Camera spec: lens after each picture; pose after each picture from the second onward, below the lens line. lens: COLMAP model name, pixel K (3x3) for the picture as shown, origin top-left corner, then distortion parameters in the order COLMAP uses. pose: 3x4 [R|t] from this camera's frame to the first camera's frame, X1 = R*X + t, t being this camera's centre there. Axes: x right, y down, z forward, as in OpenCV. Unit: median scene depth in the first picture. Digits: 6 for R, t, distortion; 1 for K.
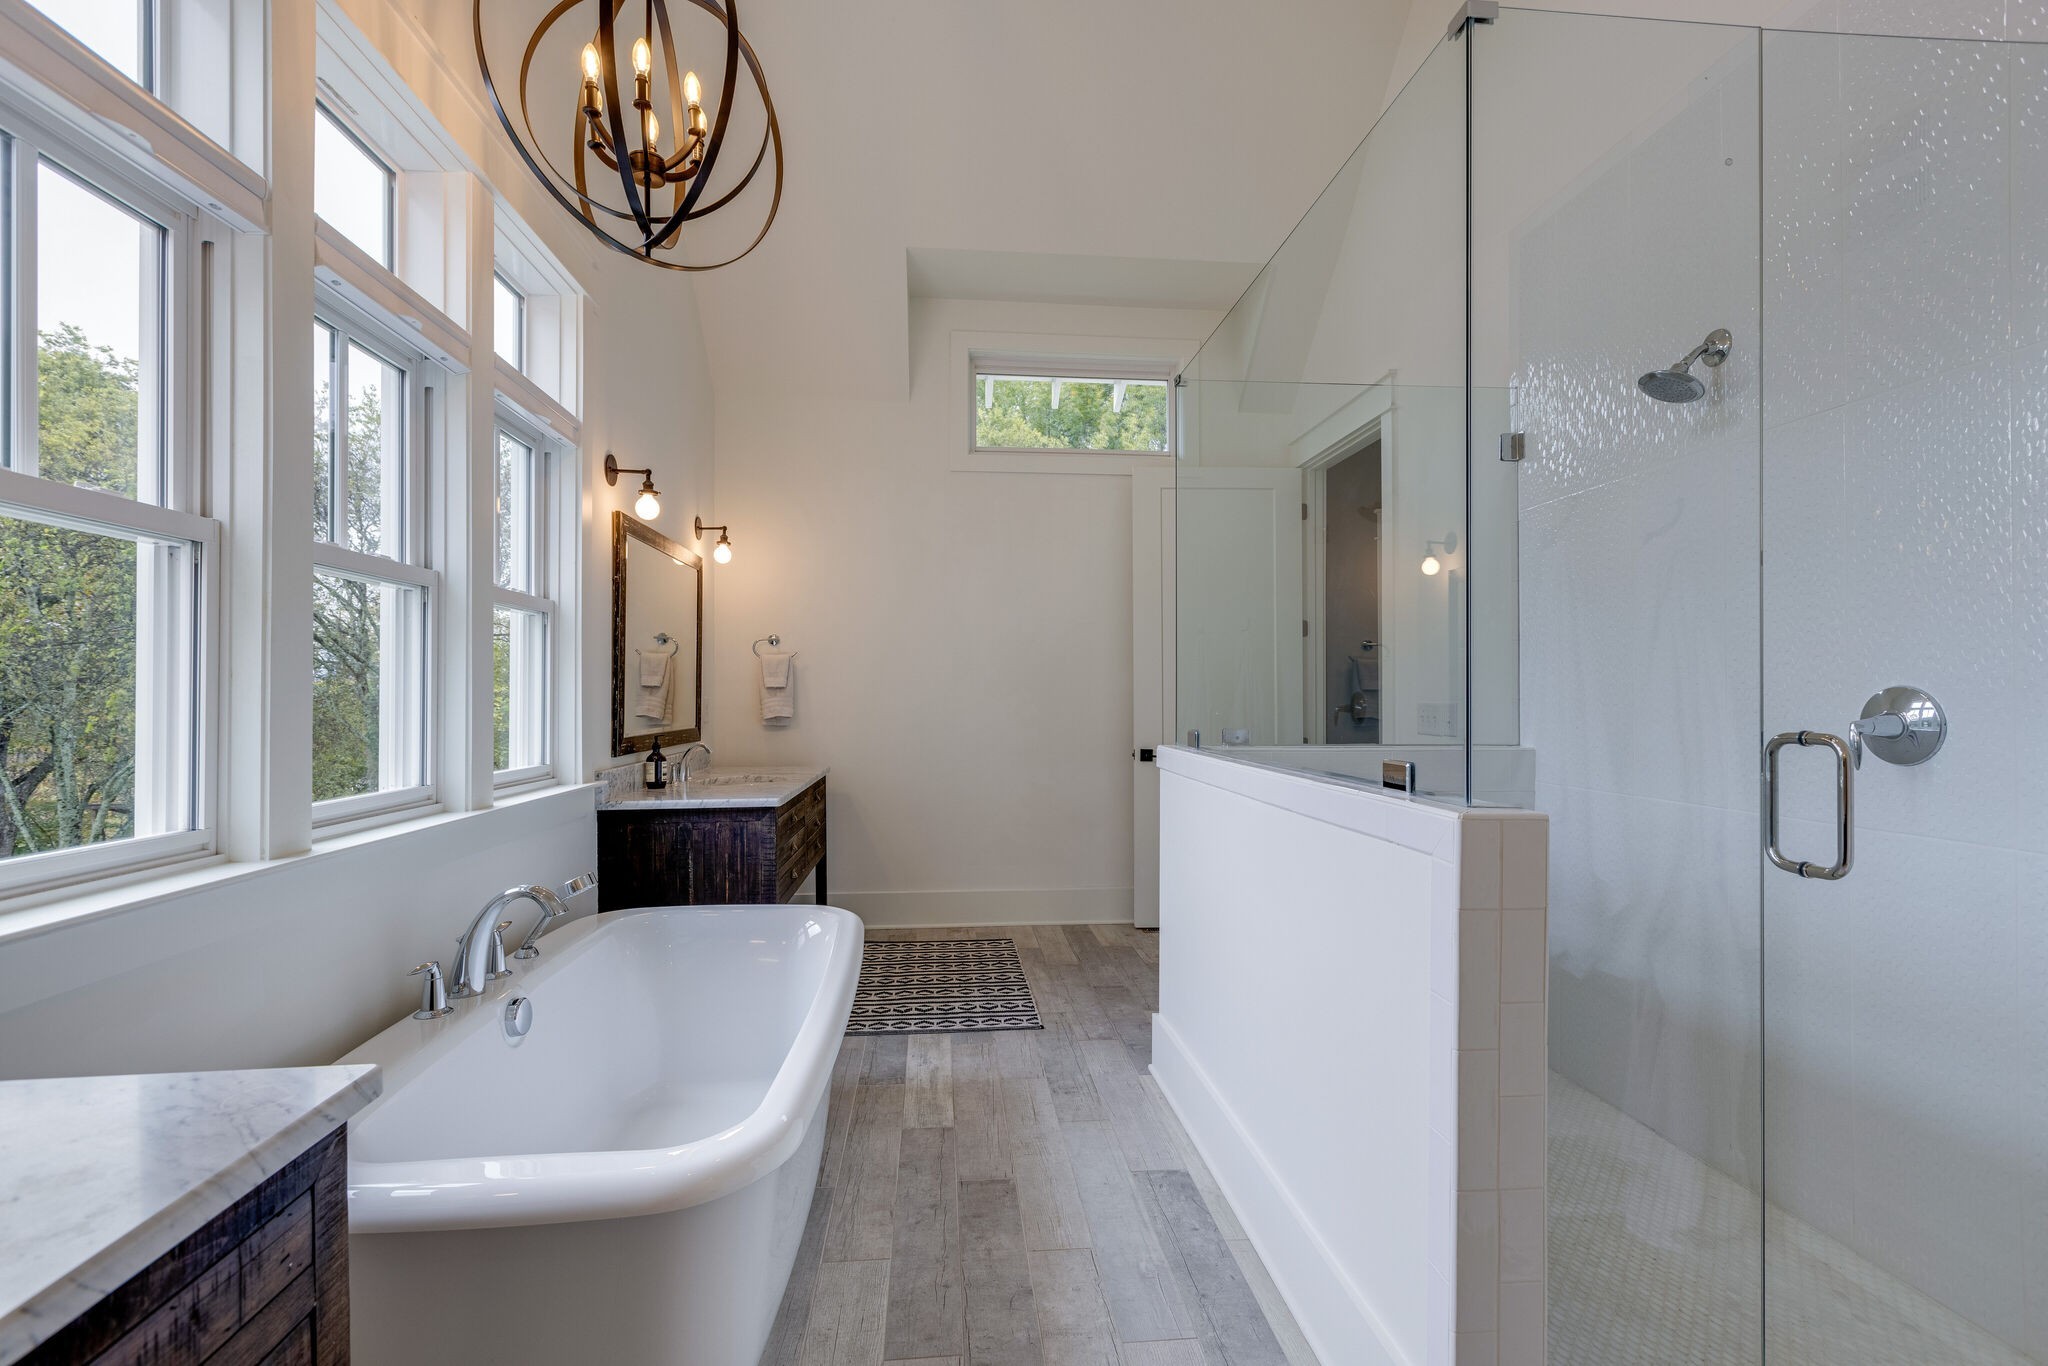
lens RADIAL K [[972.5, 0, 1024.8], [0, 972.5, 687.5], [0, 0, 1]] dist [-0.000827, 0.000635]
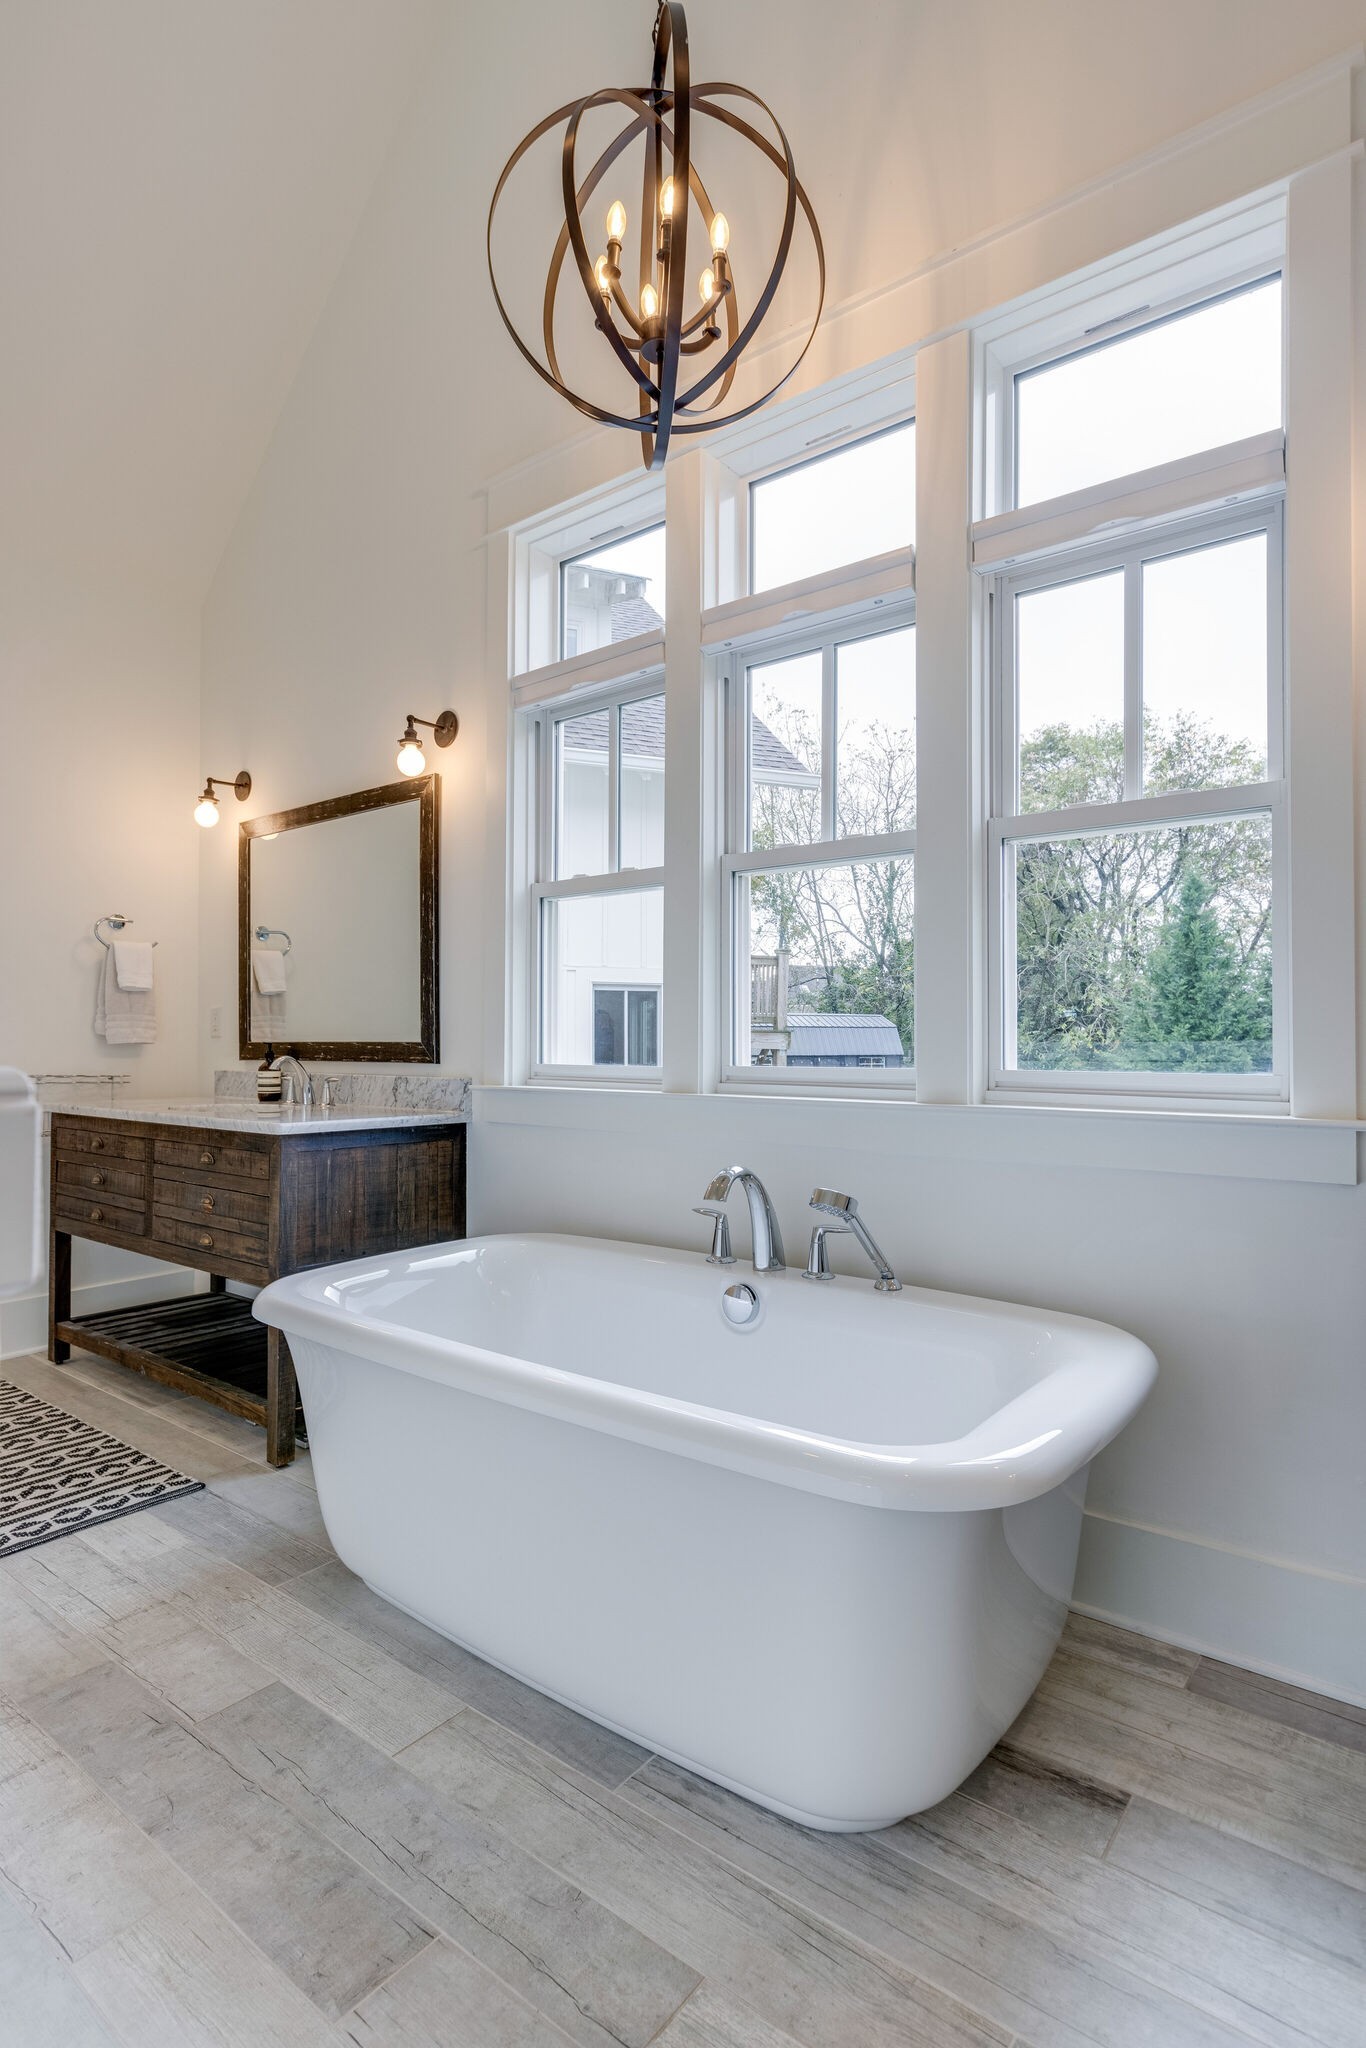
lens RADIAL K [[1016.3, 0, 674.7], [0, 1016.3, 1025.7], [0, 0, 1]] dist [0.000428, -0.005052]
pose [[-0.695430, -0.015517, -0.718426, 0.238968], [-0.000763, 0.999782, -0.020855, 0.081319], [0.718593, -0.013955, -0.695291, 1.597928]]
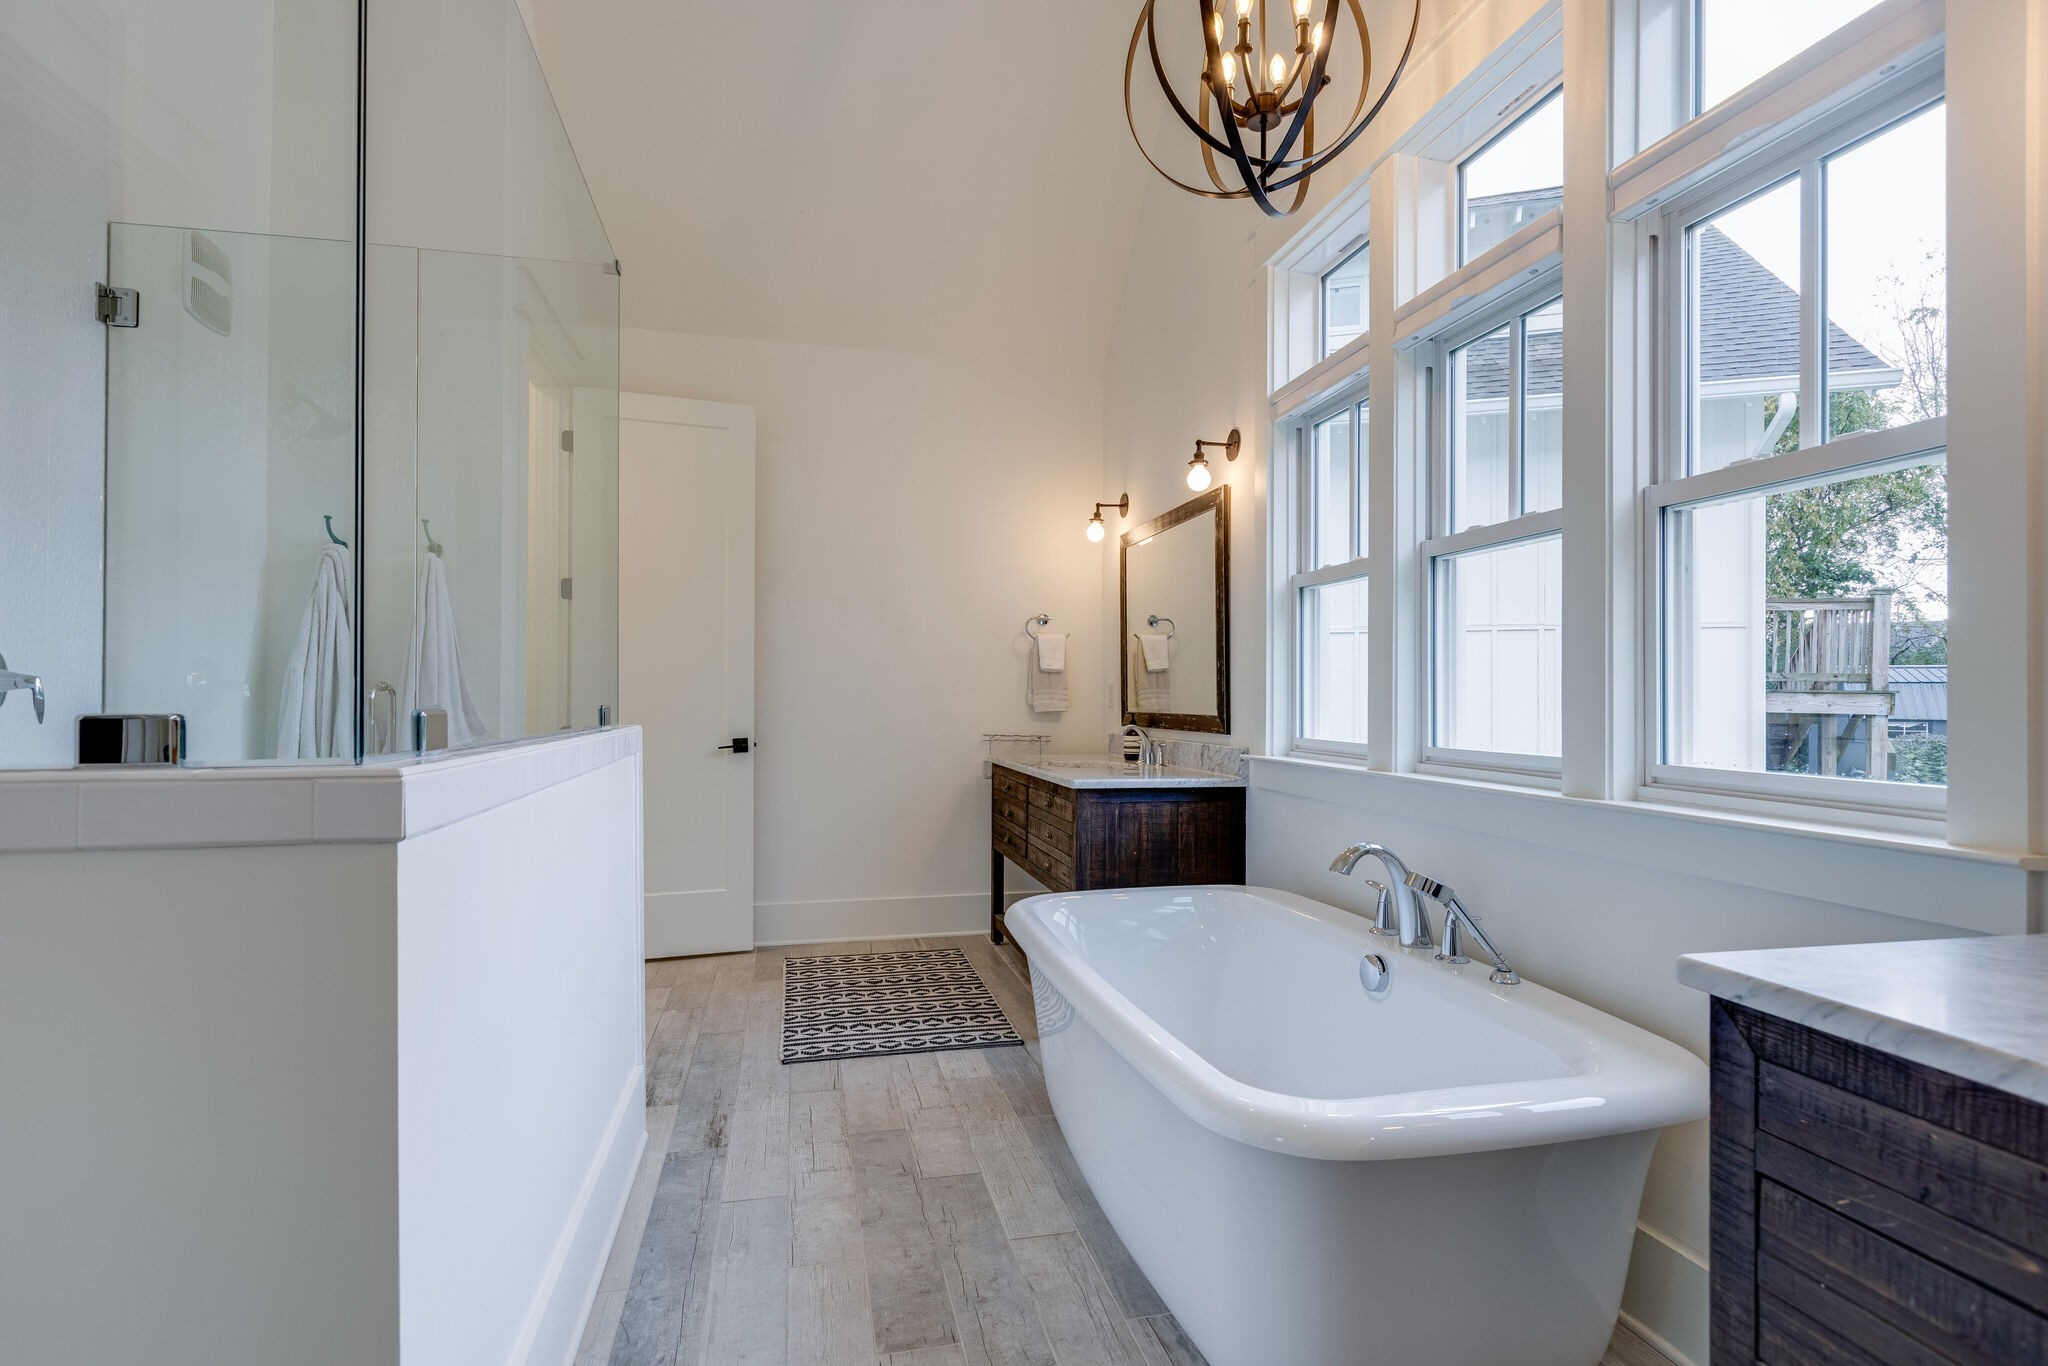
lens RADIAL K [[972.5, 0, 1024.8], [0, 972.5, 687.5], [0, 0, 1]] dist [-0.000827, 0.000635]
pose [[-0.990741, -0.008822, -0.135481, -0.018215], [-0.006896, 0.999868, -0.014681, 0.053313], [0.135593, -0.013611, -0.990671, 1.898585]]
